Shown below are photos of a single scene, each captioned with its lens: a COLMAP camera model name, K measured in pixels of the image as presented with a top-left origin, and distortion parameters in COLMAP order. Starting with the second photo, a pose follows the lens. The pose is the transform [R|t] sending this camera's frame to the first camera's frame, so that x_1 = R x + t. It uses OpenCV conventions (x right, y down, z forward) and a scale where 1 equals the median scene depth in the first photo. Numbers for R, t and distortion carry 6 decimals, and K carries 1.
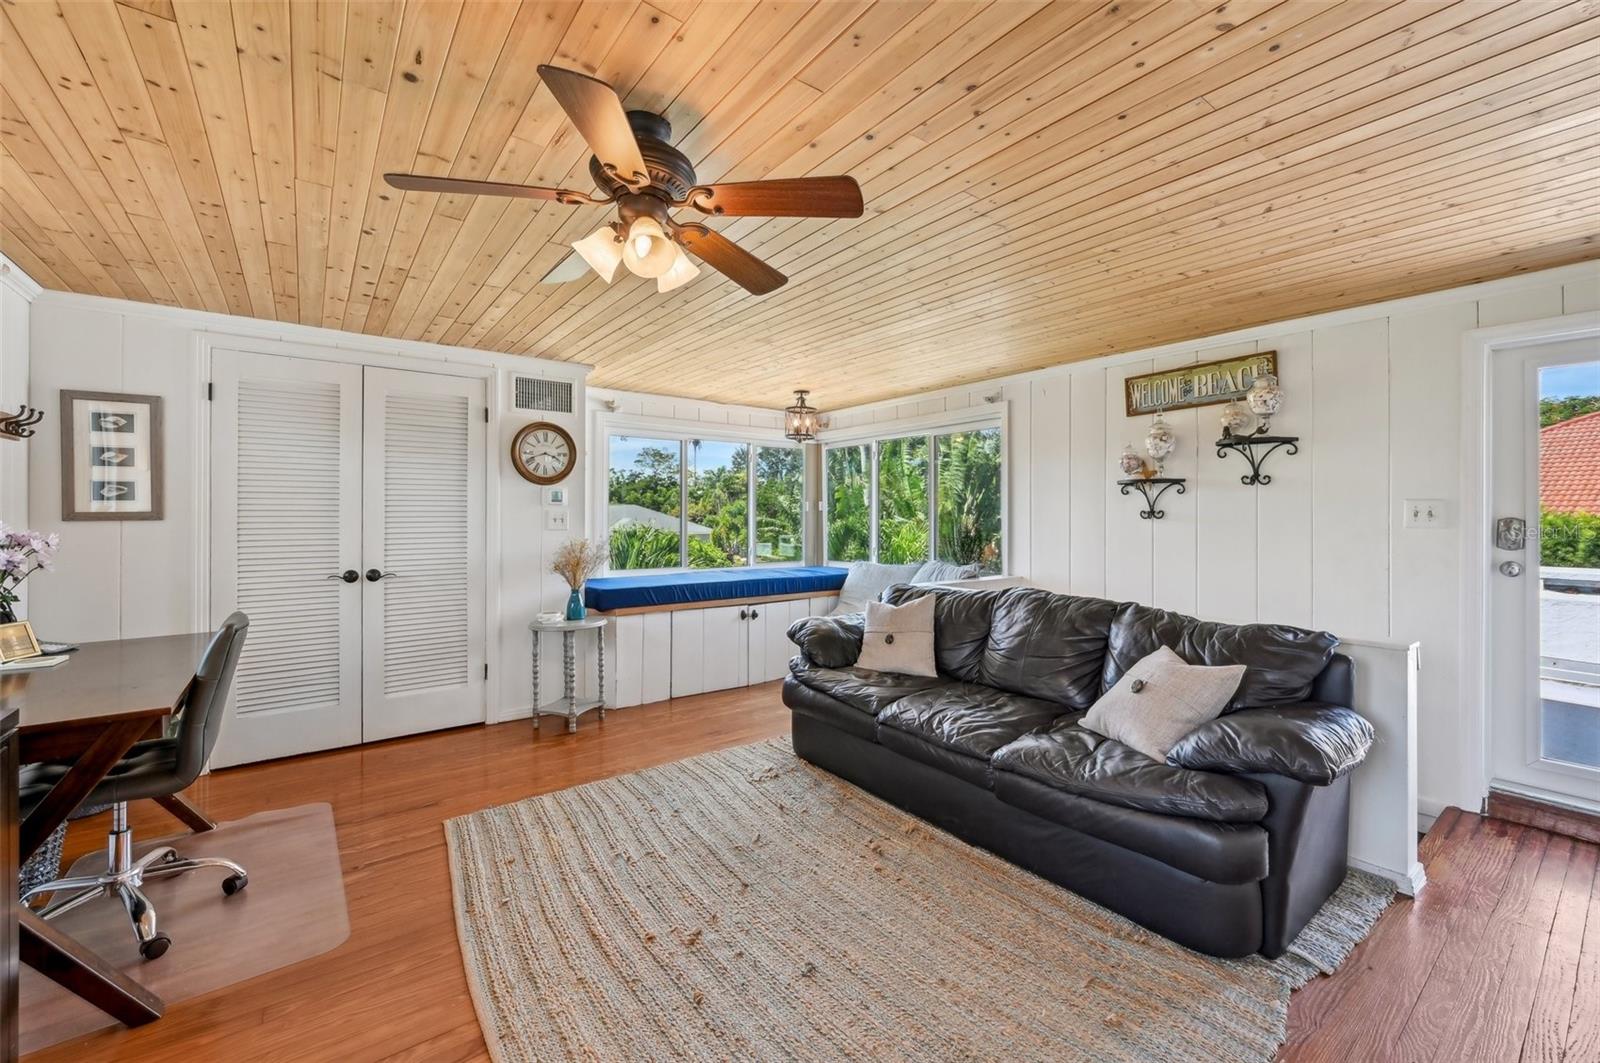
lens RADIAL K [[655.7, 0, 799.5], [0, 655.7, 521.1], [0, 0, 1]] dist [0.001284, -0.000026]
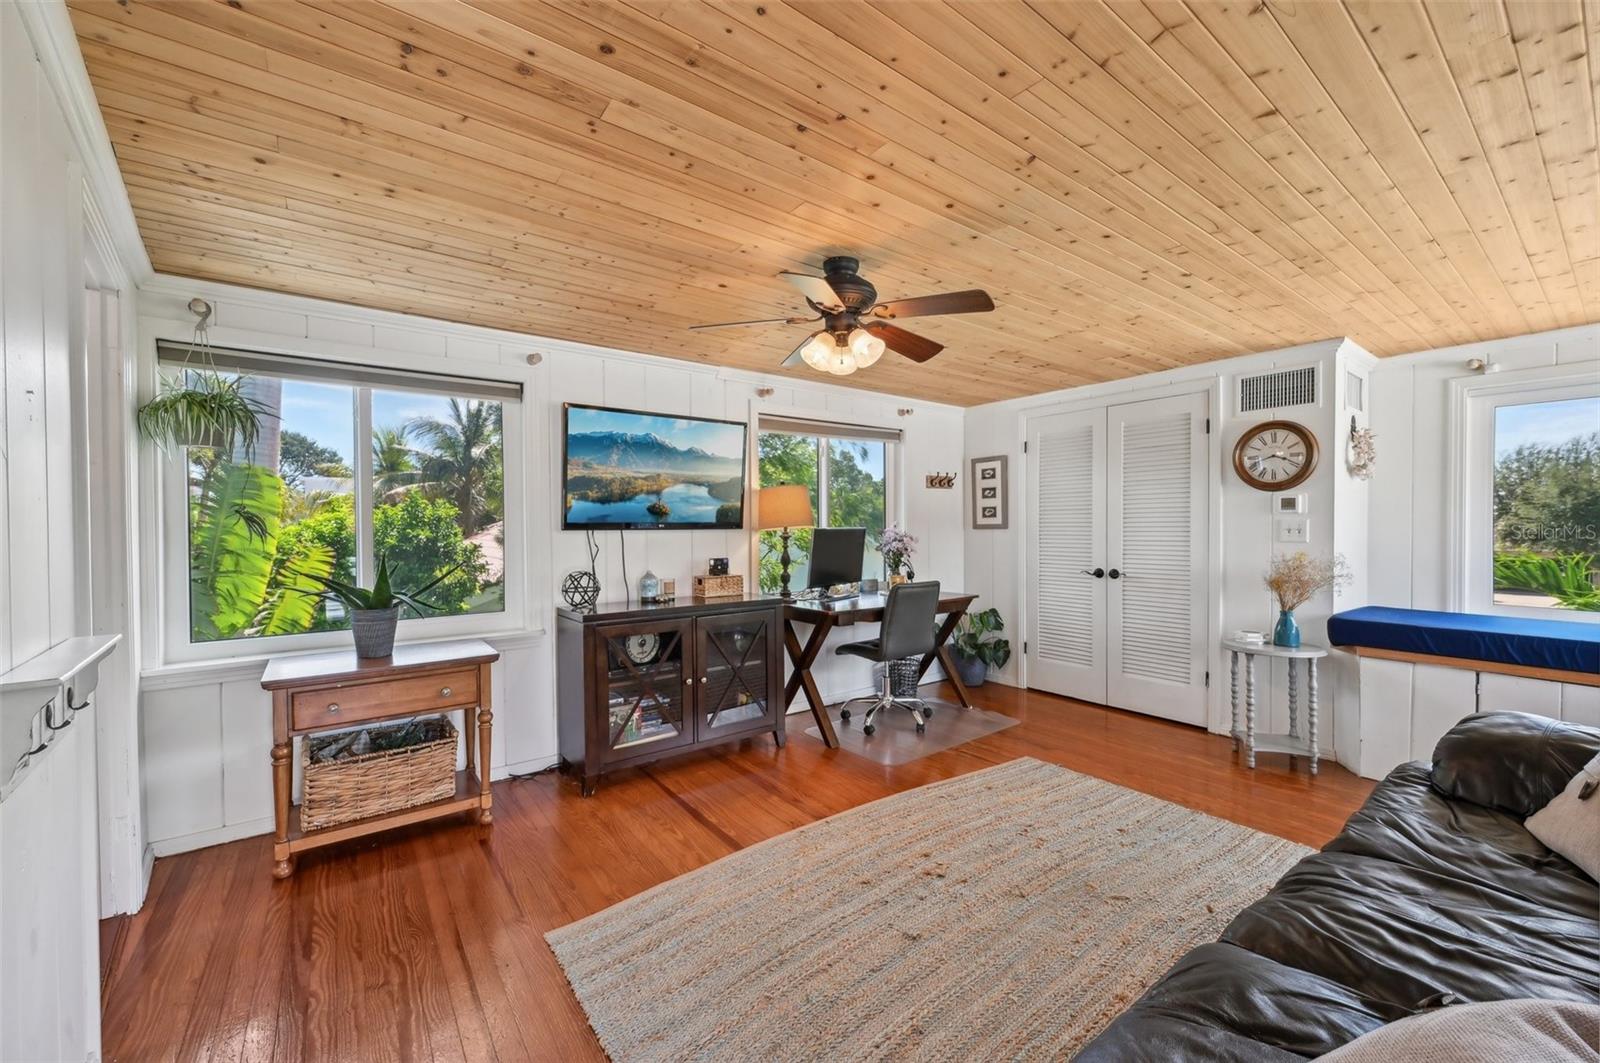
lens RADIAL K [[629.2, 0, 800.5], [0, 629.2, 535.1], [0, 0, 1]] dist [0.000210, -0.000075]
pose [[-0.000242, 0.015981, -0.999872, 0.540855], [-0.001999, 0.999870, 0.015981, -0.008699], [0.999998, 0.002003, -0.000210, 0.404532]]
